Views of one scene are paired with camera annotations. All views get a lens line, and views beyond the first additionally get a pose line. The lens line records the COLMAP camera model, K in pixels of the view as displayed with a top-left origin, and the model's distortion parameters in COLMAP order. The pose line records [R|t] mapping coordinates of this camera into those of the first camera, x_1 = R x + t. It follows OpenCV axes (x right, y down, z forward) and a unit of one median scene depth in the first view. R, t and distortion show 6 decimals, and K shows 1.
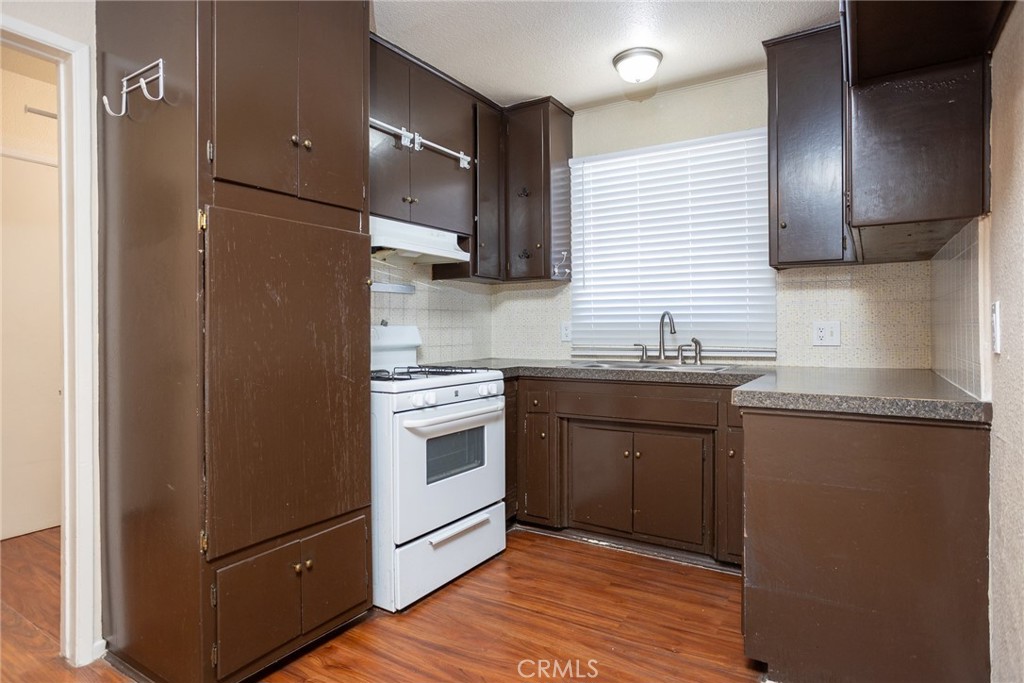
lens RADIAL K [[564.6, 0, 511.6], [0, 564.6, 329.3], [0, 0, 1]] dist [-0.040895, 0.030611]
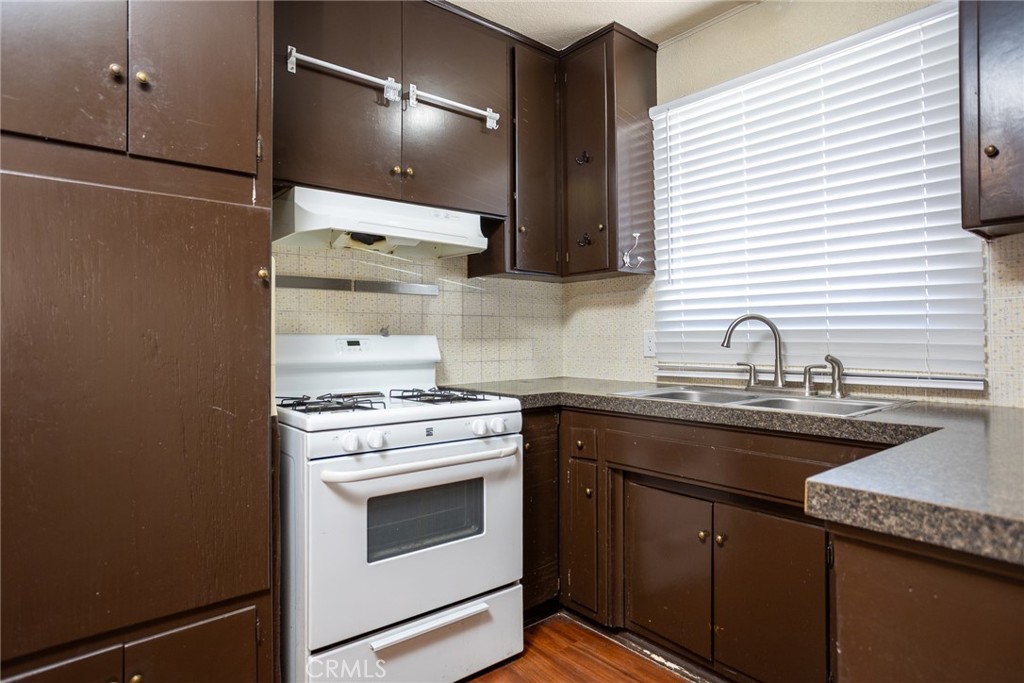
lens RADIAL K [[564.6, 0, 511.6], [0, 564.6, 329.3], [0, 0, 1]] dist [-0.040895, 0.030611]
pose [[0.950619, -0.004349, -0.310329, 0.190307], [-0.001185, 0.999844, -0.017641, -0.001999], [0.310358, 0.017138, 0.950465, 0.311420]]
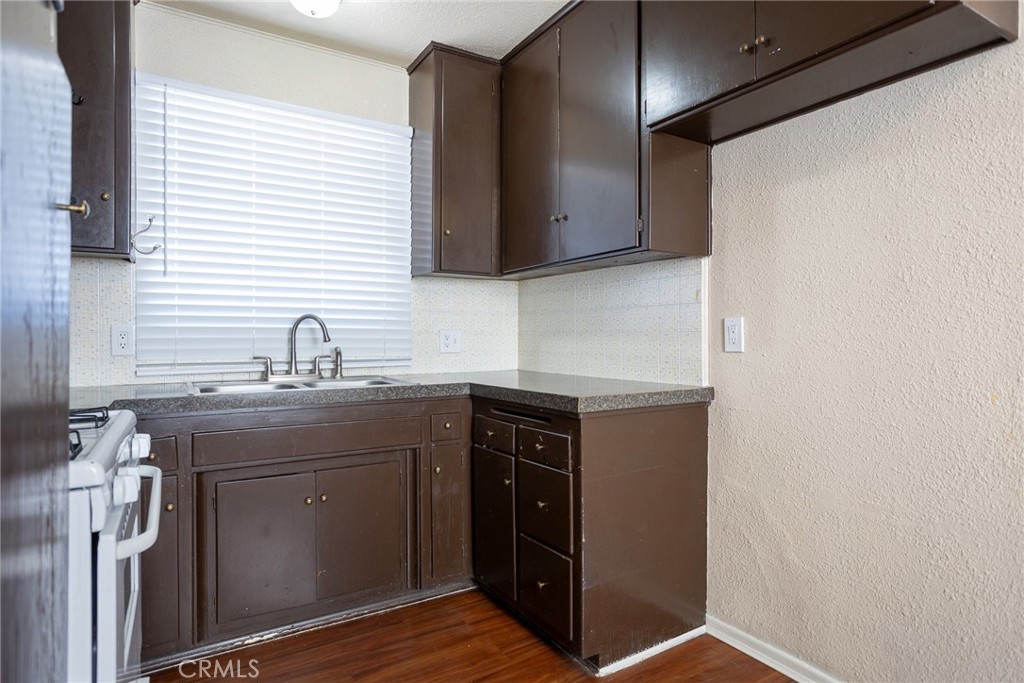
lens RADIAL K [[559.6, 0, 512.0], [0, 559.6, 341.5], [0, 0, 1]] dist [-0.037446, 0.000344]
pose [[0.434268, -0.005444, 0.900767, -0.332331], [0.001008, 0.999984, 0.005558, 0.002778], [-0.900783, -0.001506, 0.434267, 0.419575]]
